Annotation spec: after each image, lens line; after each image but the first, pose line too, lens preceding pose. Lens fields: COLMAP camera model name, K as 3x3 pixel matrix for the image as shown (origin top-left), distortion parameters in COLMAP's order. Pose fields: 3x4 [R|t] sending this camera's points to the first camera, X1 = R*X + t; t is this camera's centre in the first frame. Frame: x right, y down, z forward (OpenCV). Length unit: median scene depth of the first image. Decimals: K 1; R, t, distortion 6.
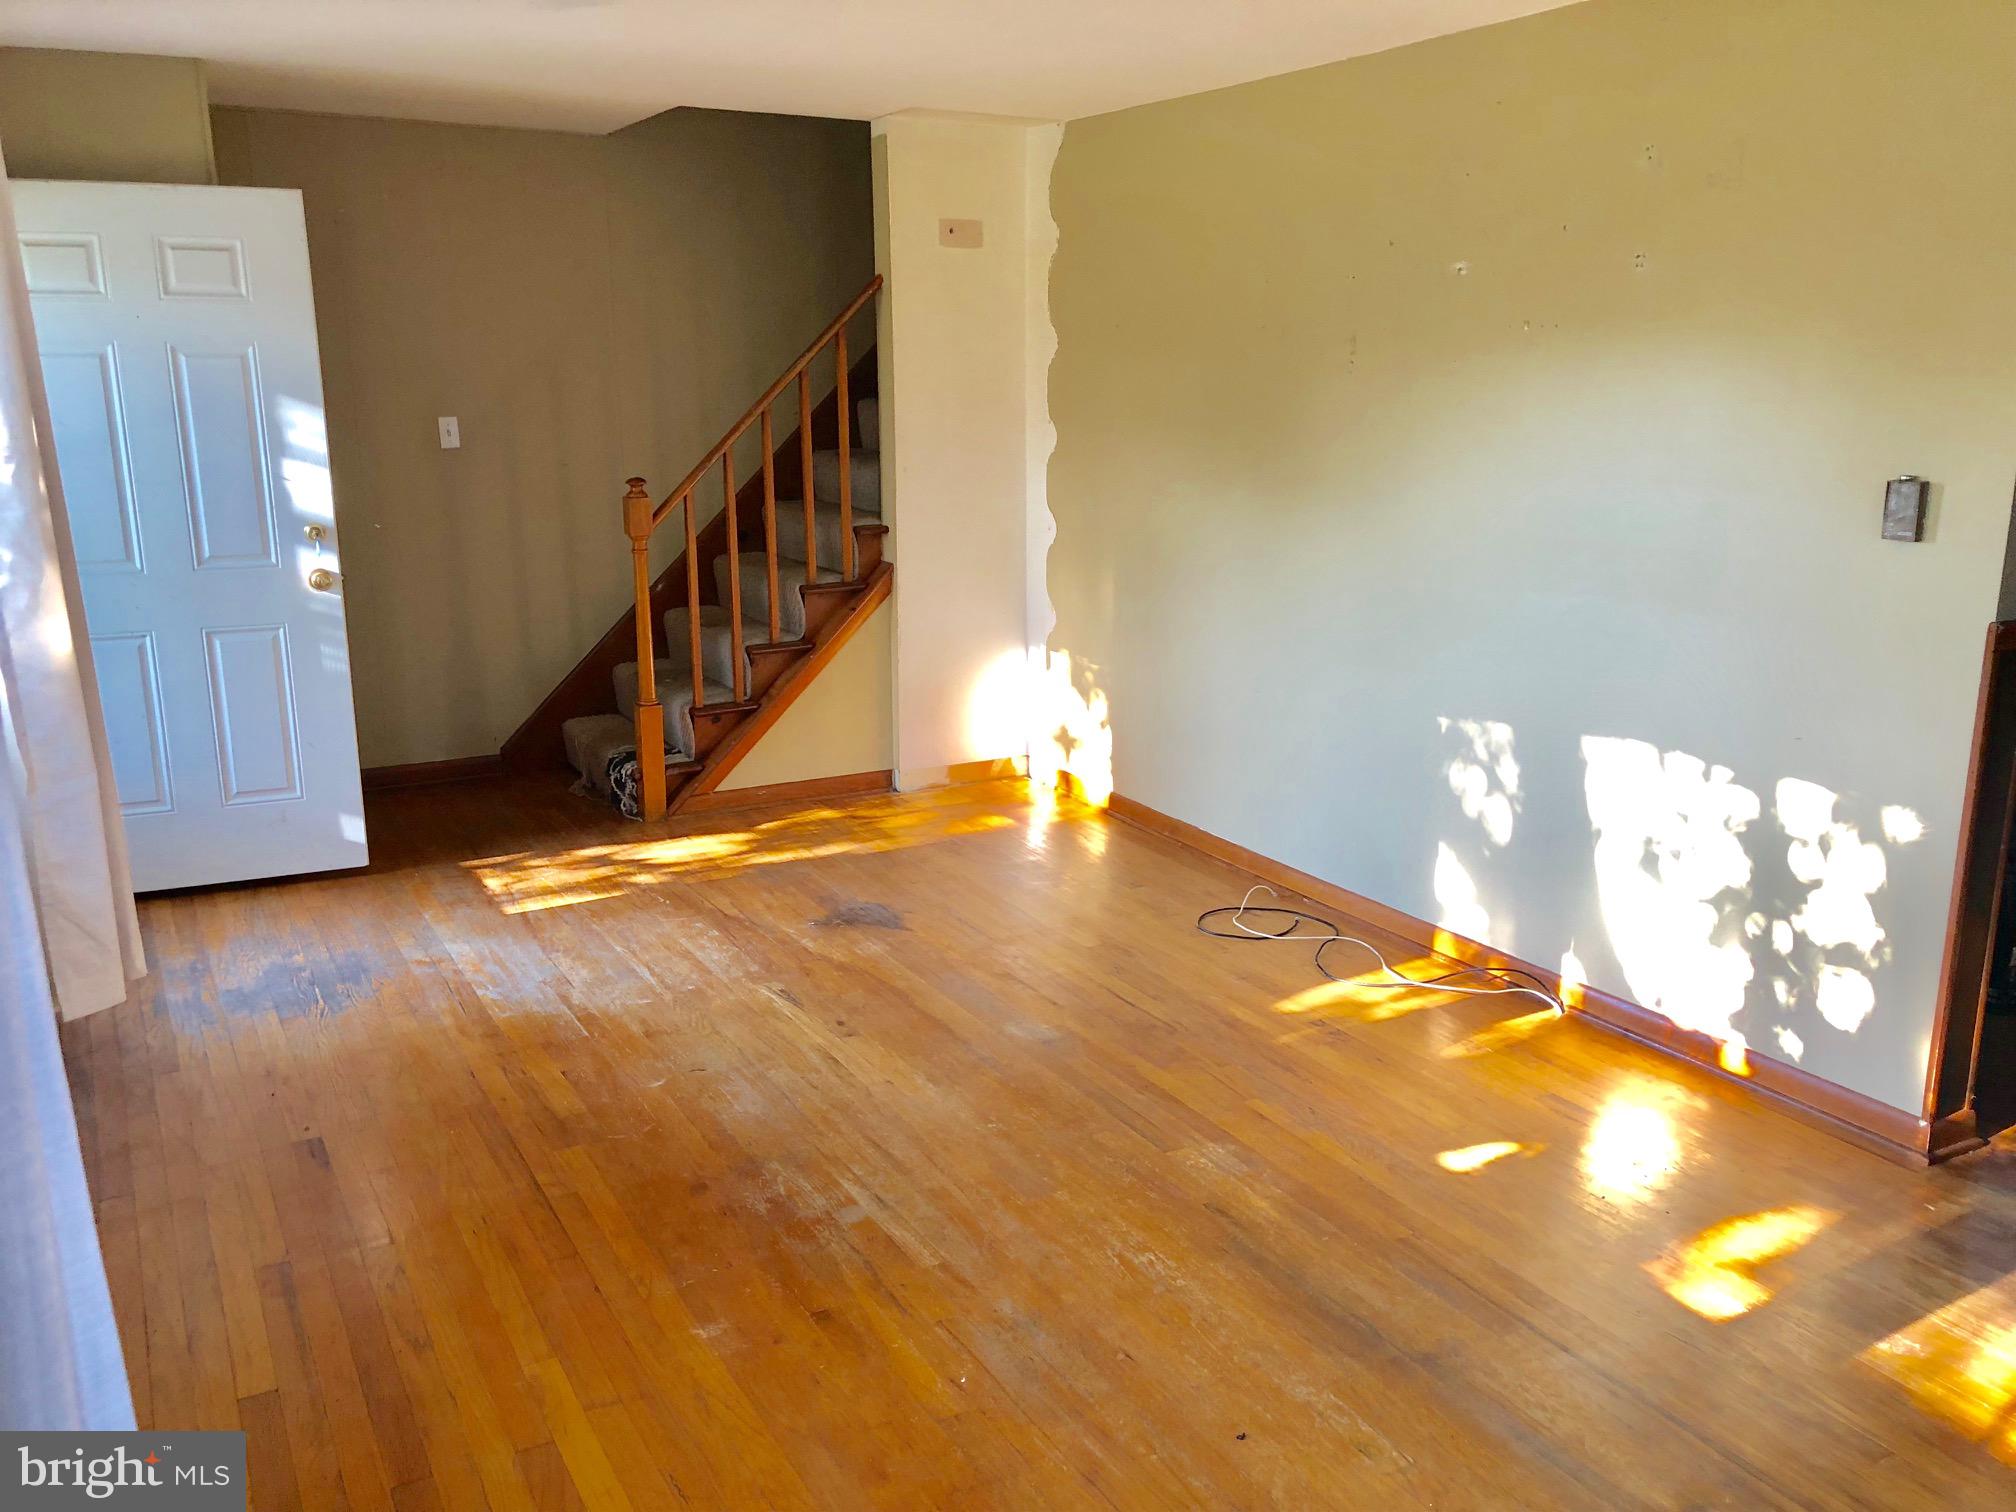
lens RADIAL K [[1672.4, 0, 1003.7], [0, 1672.4, 763.5], [0, 0, 1]] dist [0.022278, -0.003459]
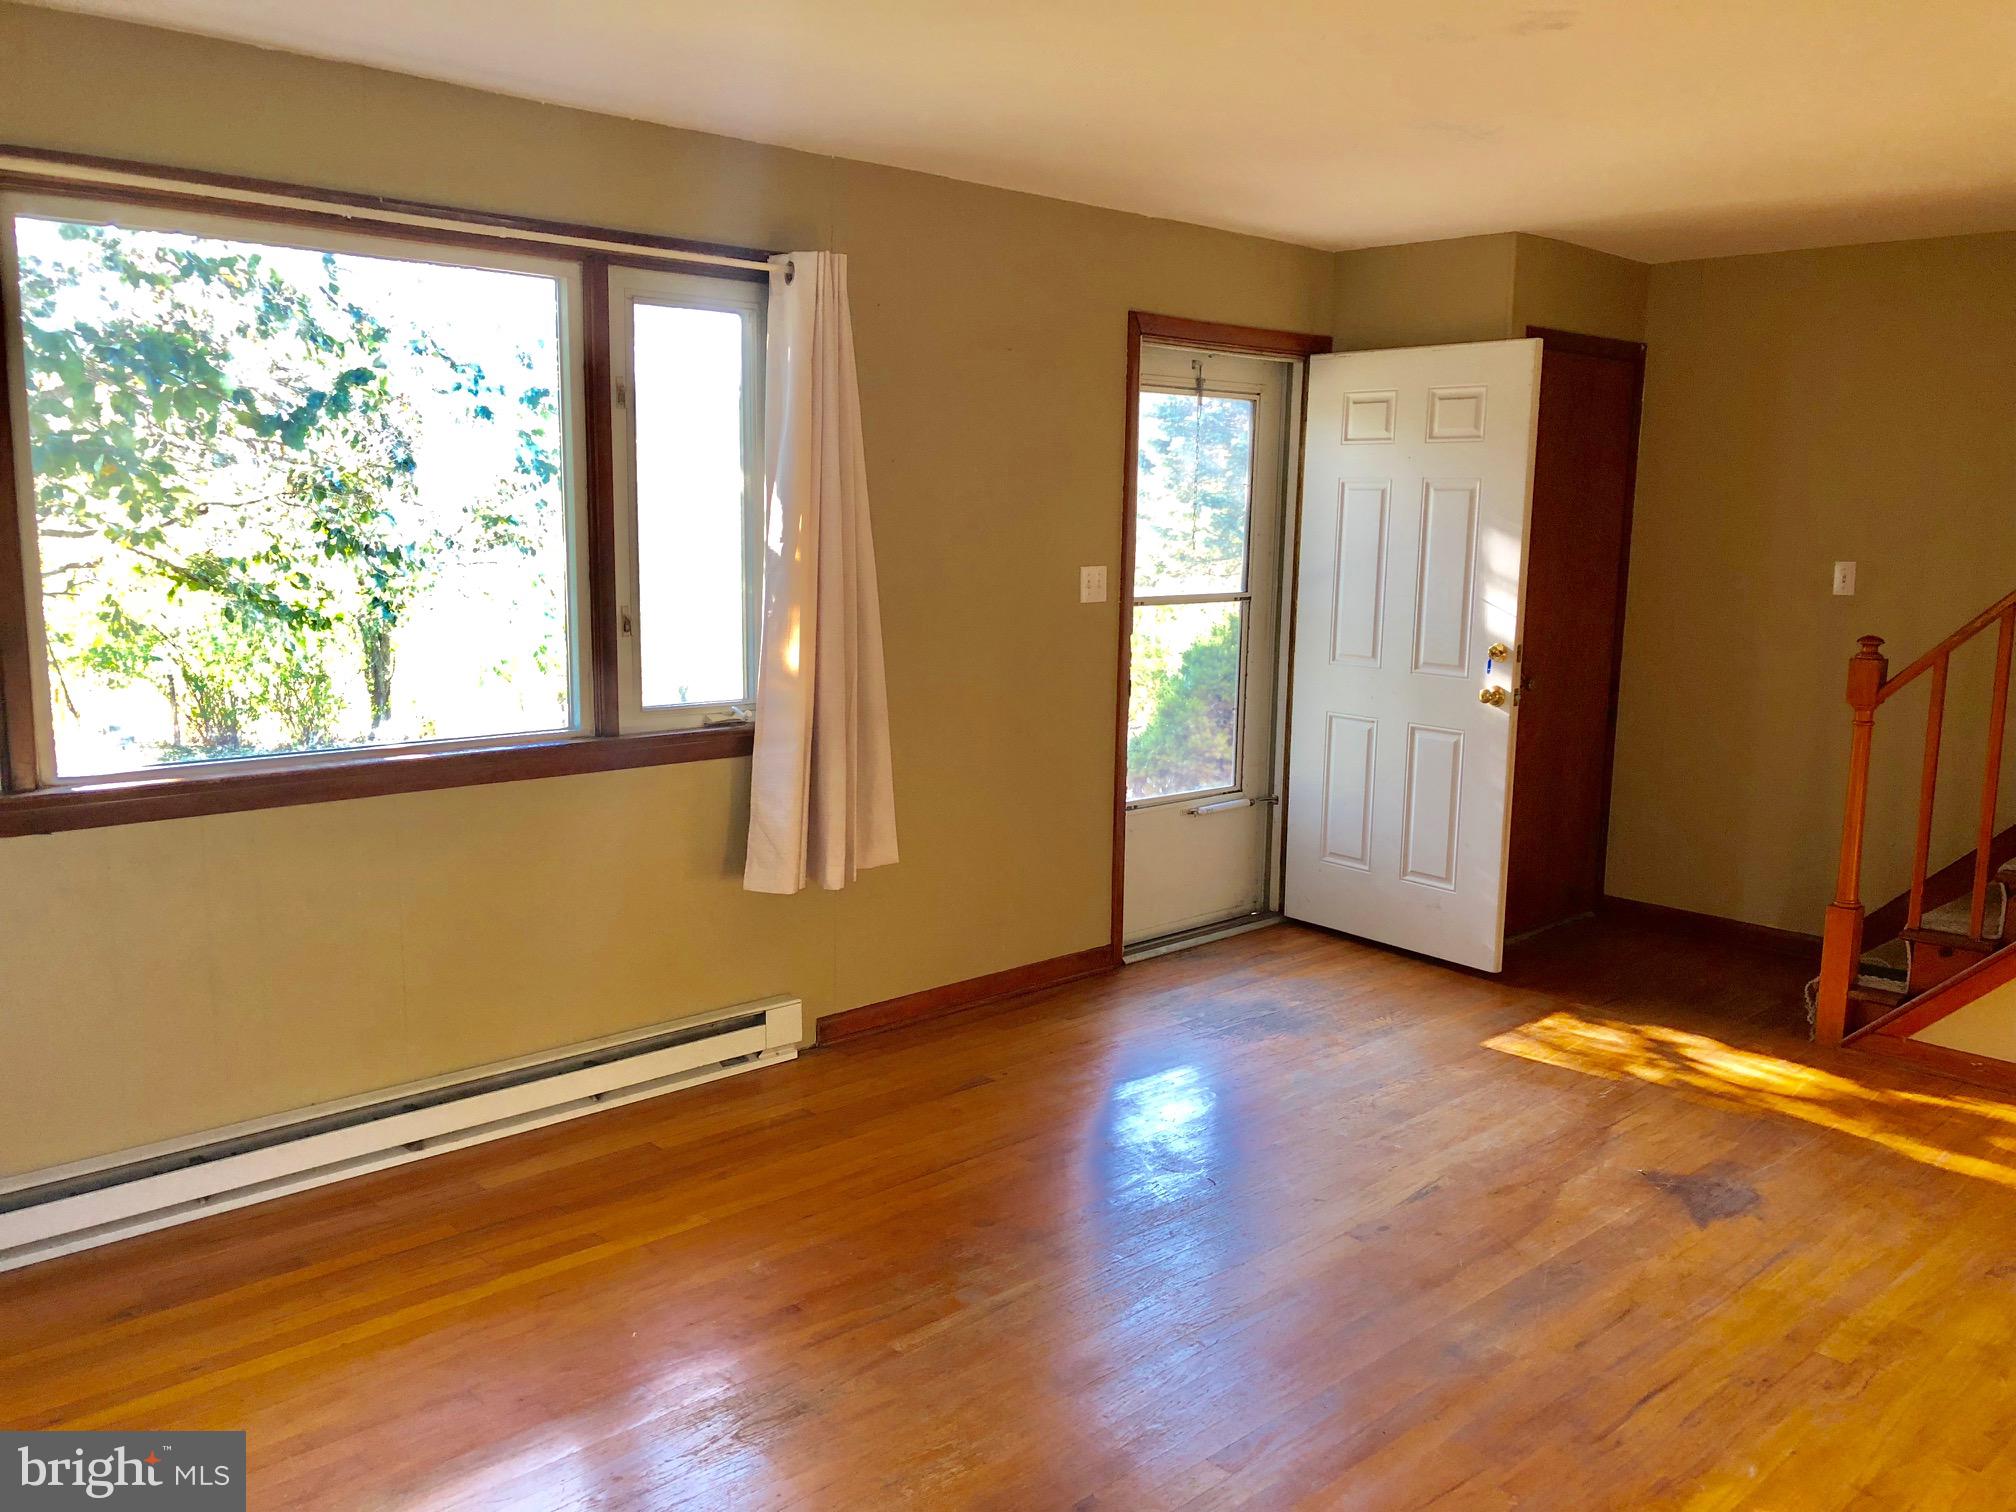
lens RADIAL K [[1609.5, 0, 981.0], [0, 1609.5, 769.1], [0, 0, 1]] dist [0.002596, -0.001434]
pose [[0.243507, 0.165769, -0.955628, 0.597482], [-0.243935, 0.964082, 0.105078, -0.110231], [0.938722, 0.207524, 0.275198, 0.499753]]
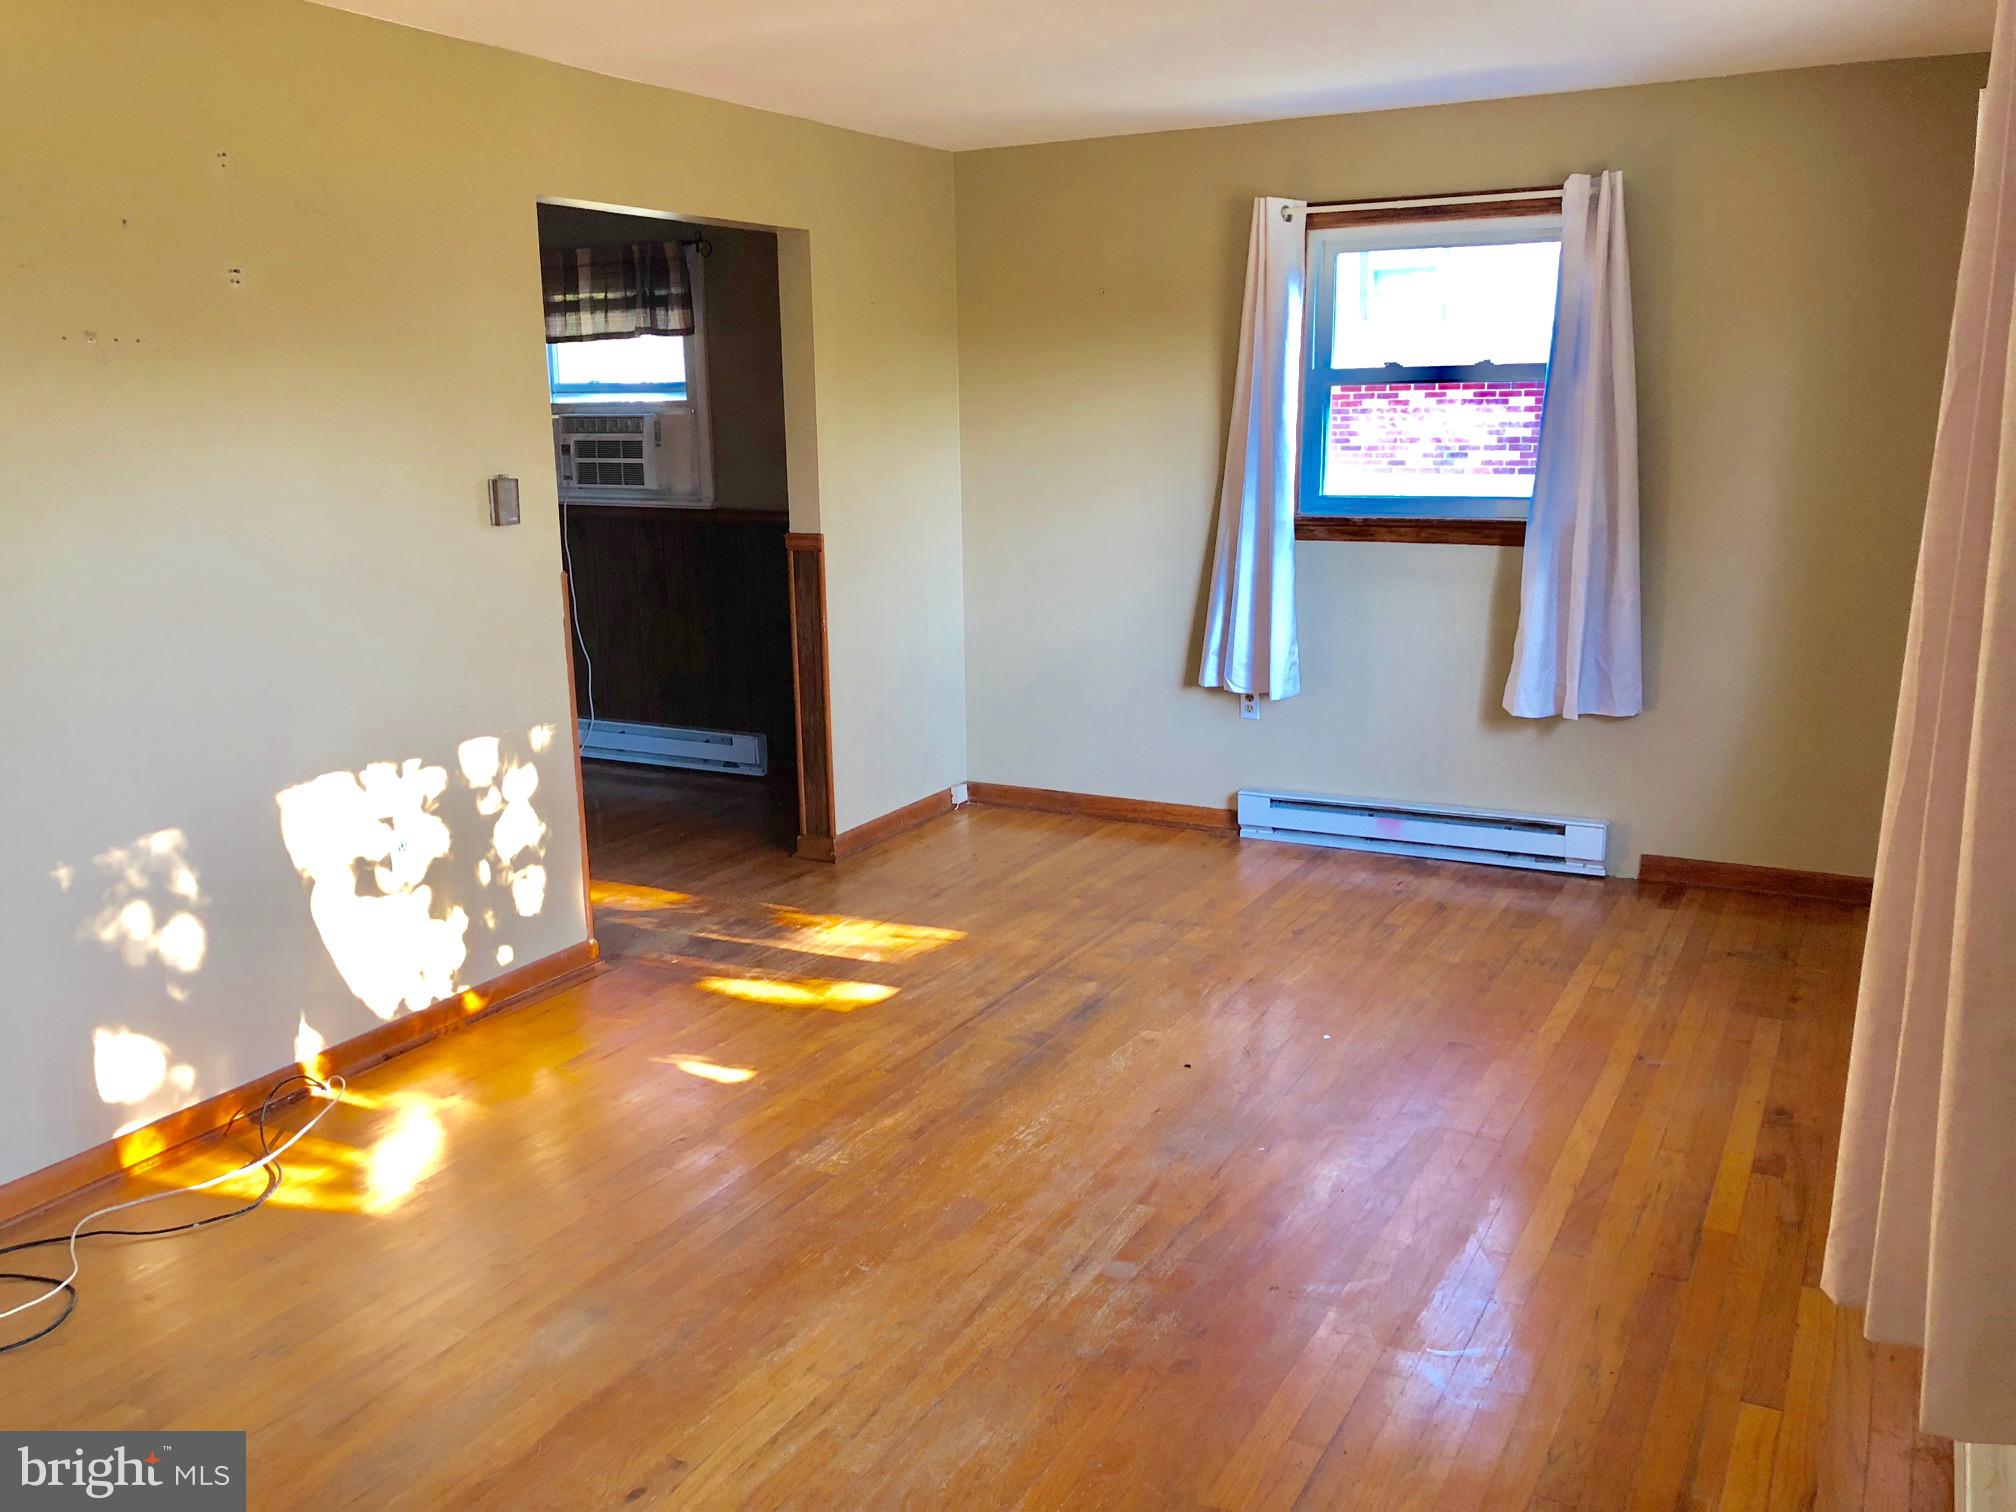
lens RADIAL K [[1672.4, 0, 1003.7], [0, 1672.4, 763.5], [0, 0, 1]] dist [0.022278, -0.003459]
pose [[-0.550286, -0.161931, 0.819124, -0.579724], [0.209012, 0.923067, 0.322894, -0.229548], [-0.808393, 0.348891, -0.474105, 1.044950]]
